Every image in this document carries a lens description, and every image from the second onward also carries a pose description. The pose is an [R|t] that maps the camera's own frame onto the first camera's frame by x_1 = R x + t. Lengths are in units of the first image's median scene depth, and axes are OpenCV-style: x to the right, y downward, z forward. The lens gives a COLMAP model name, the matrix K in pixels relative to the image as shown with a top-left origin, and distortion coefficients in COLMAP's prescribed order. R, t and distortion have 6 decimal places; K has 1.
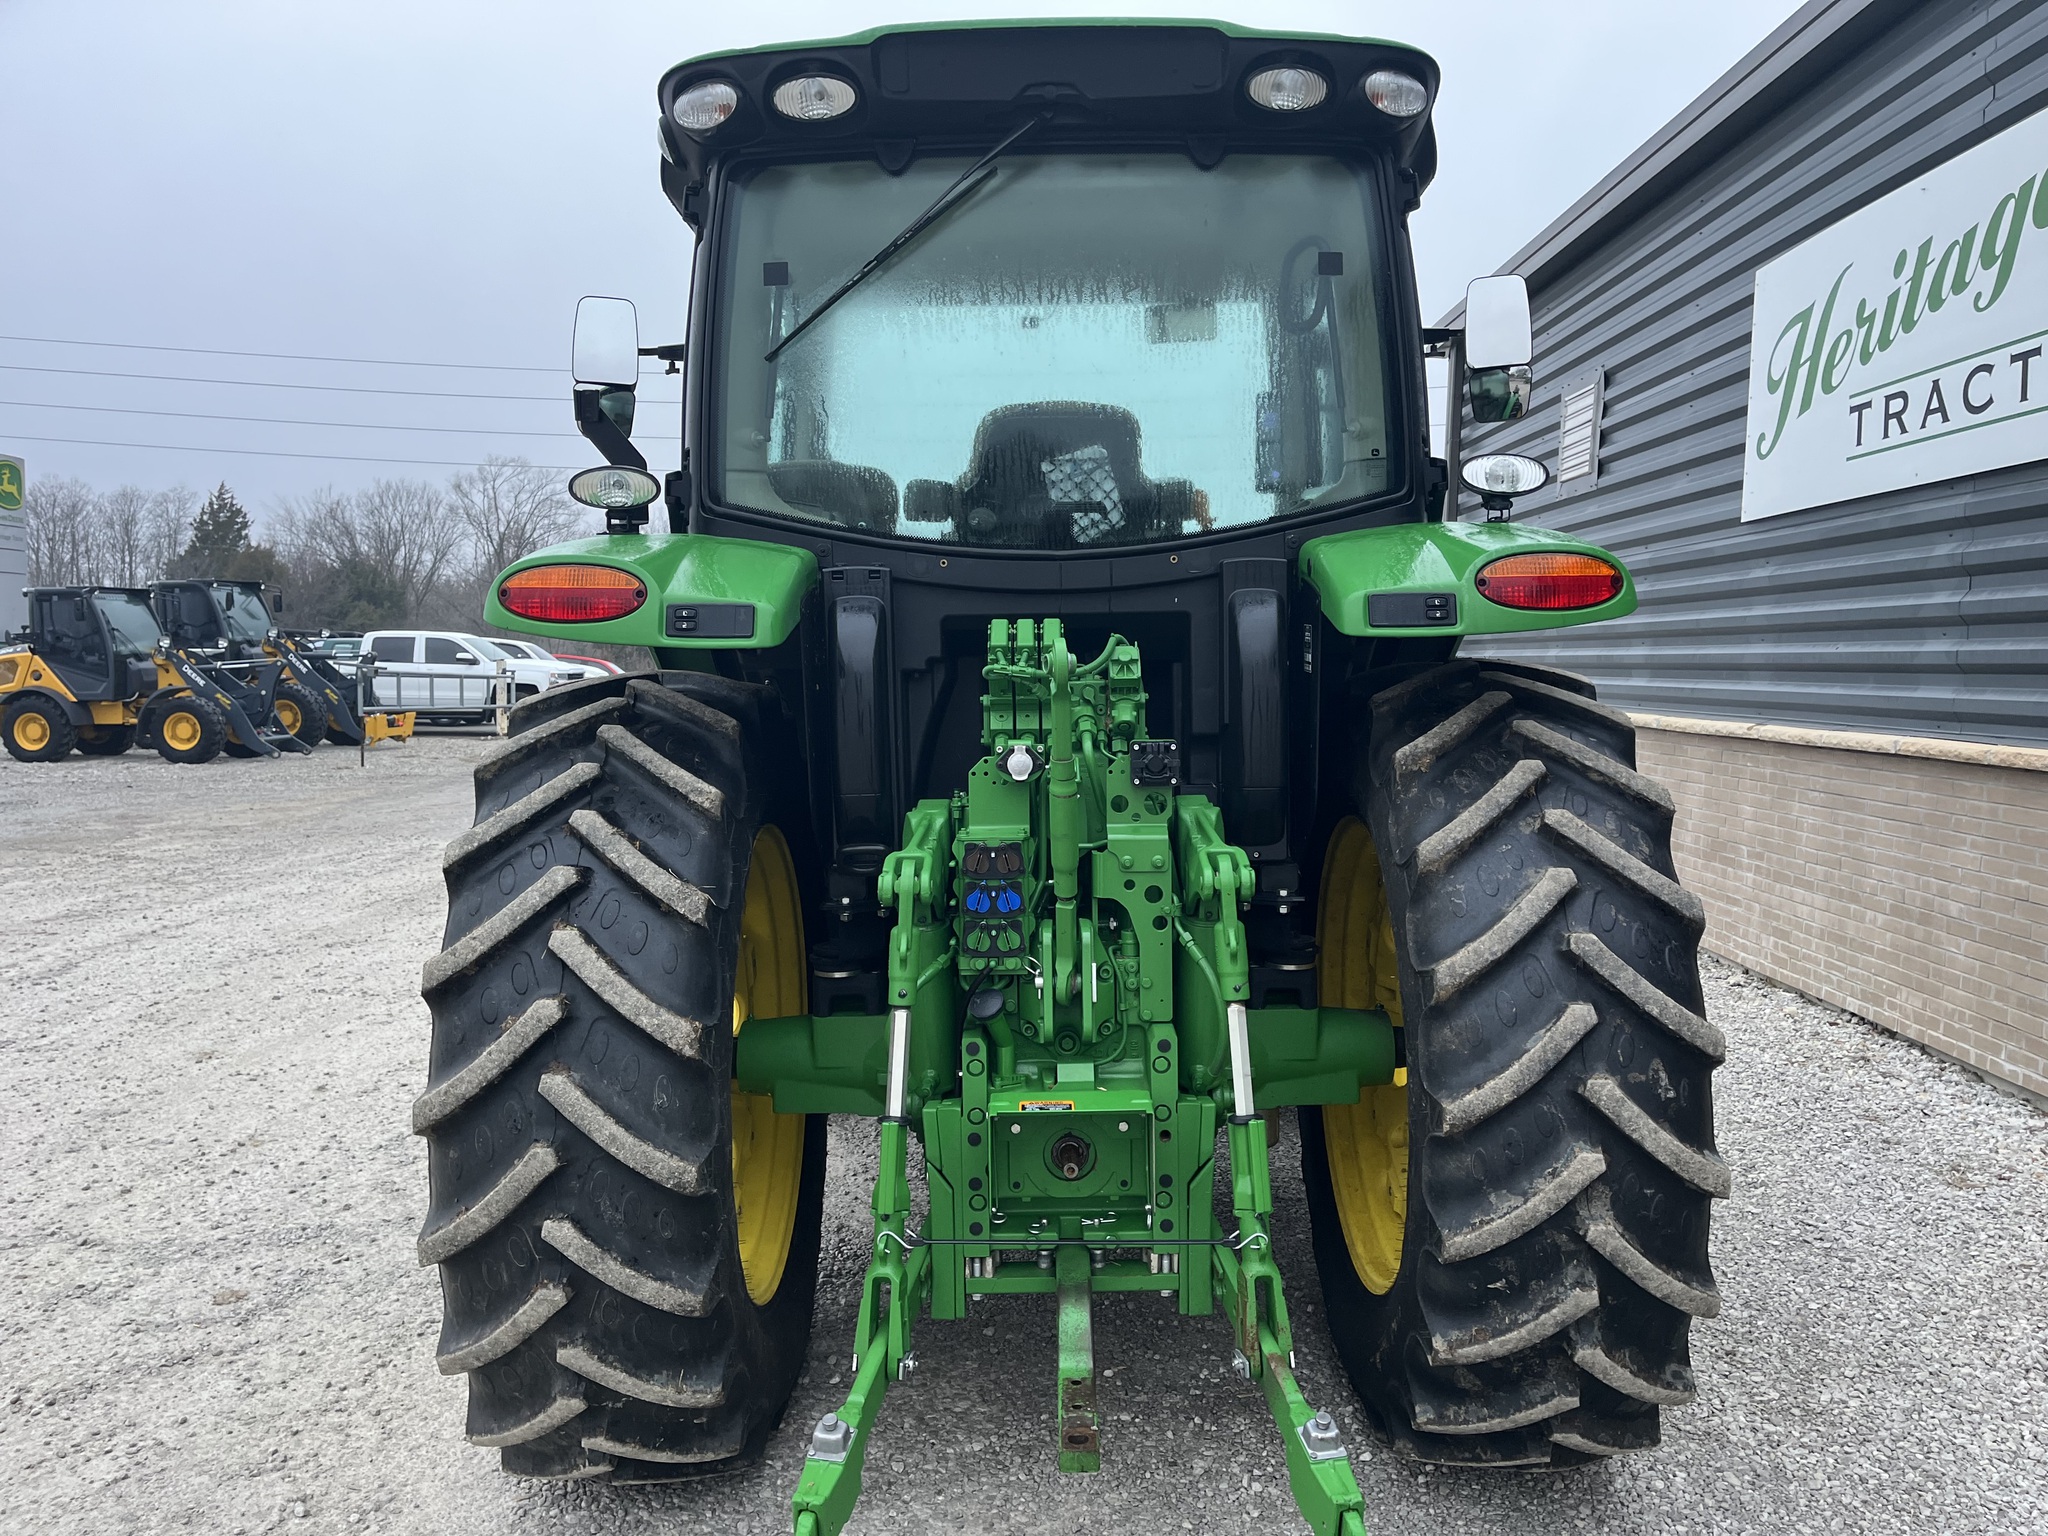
lens RADIAL K [[1539.2, 0, 1045.7], [0, 1539.2, 769.3], [0, 0, 1]] dist [0.076284, -0.105289]
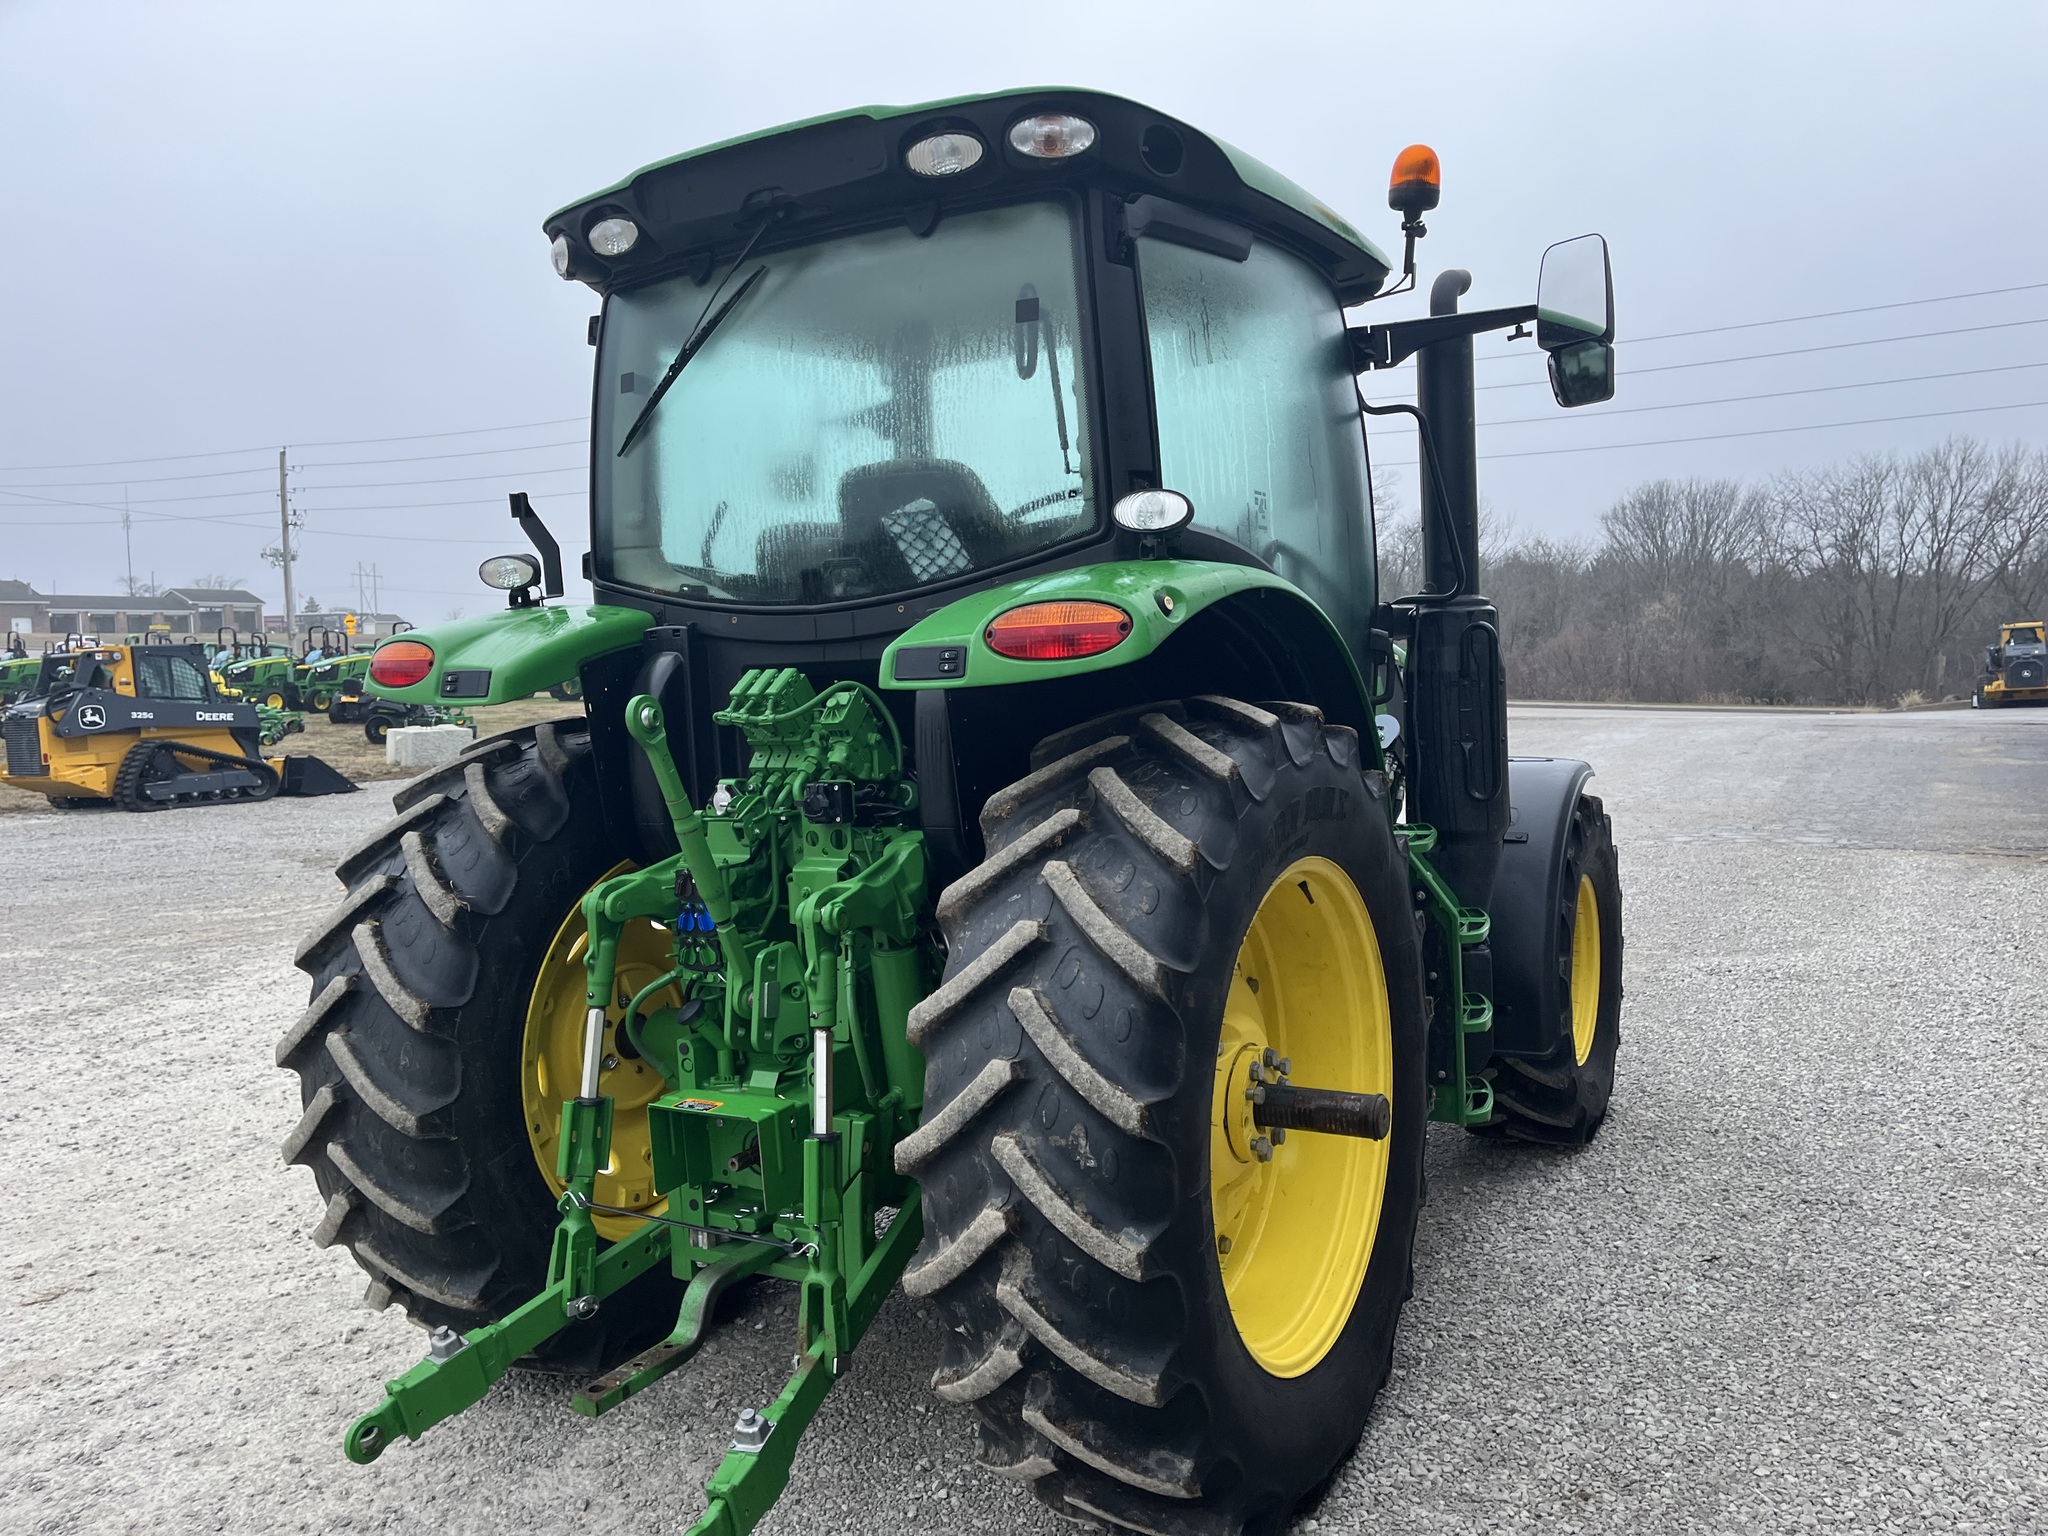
lens RADIAL K [[1539.2, 0, 1045.7], [0, 1539.2, 769.3], [0, 0, 1]] dist [0.076284, -0.105289]
pose [[0.863766, 0.011027, -0.503772, 0.751625], [-0.007151, 0.999928, 0.009625, -0.038843], [0.503842, -0.004711, 0.863783, 0.139509]]
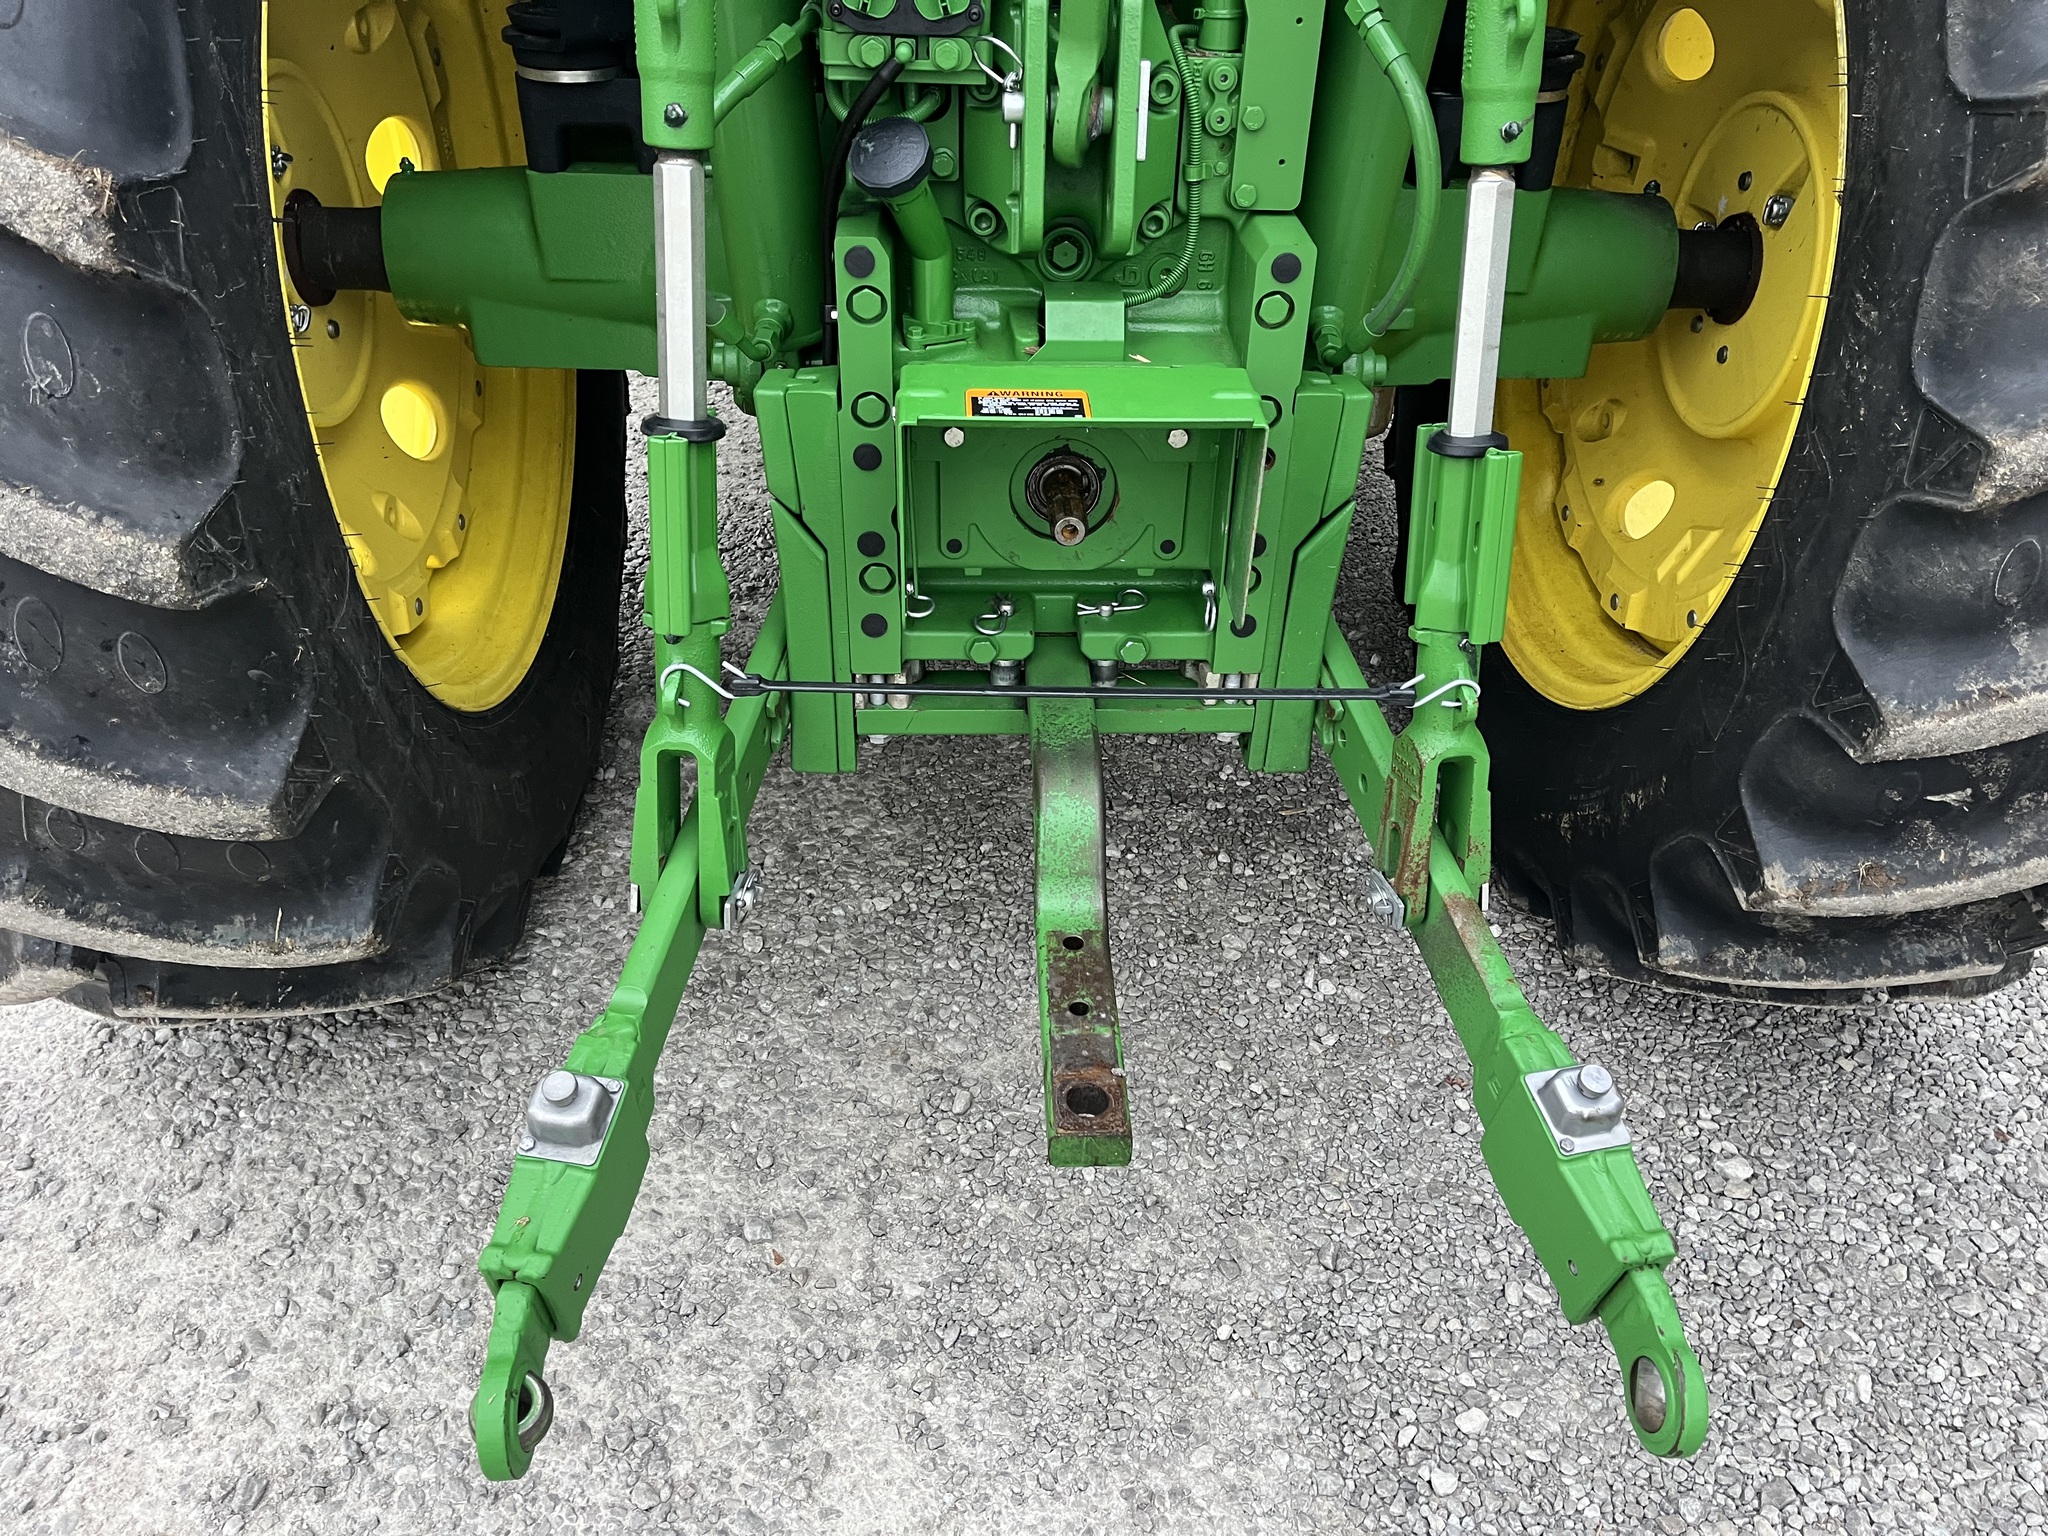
lens RADIAL K [[1539.2, 0, 1045.7], [0, 1539.2, 769.3], [0, 0, 1]] dist [0.076284, -0.105289]
pose [[0.997708, 0.010789, 0.066793, -0.021856], [-0.042322, 0.869746, 0.491682, 0.085324], [-0.052788, -0.493382, 0.868209, 0.530839]]
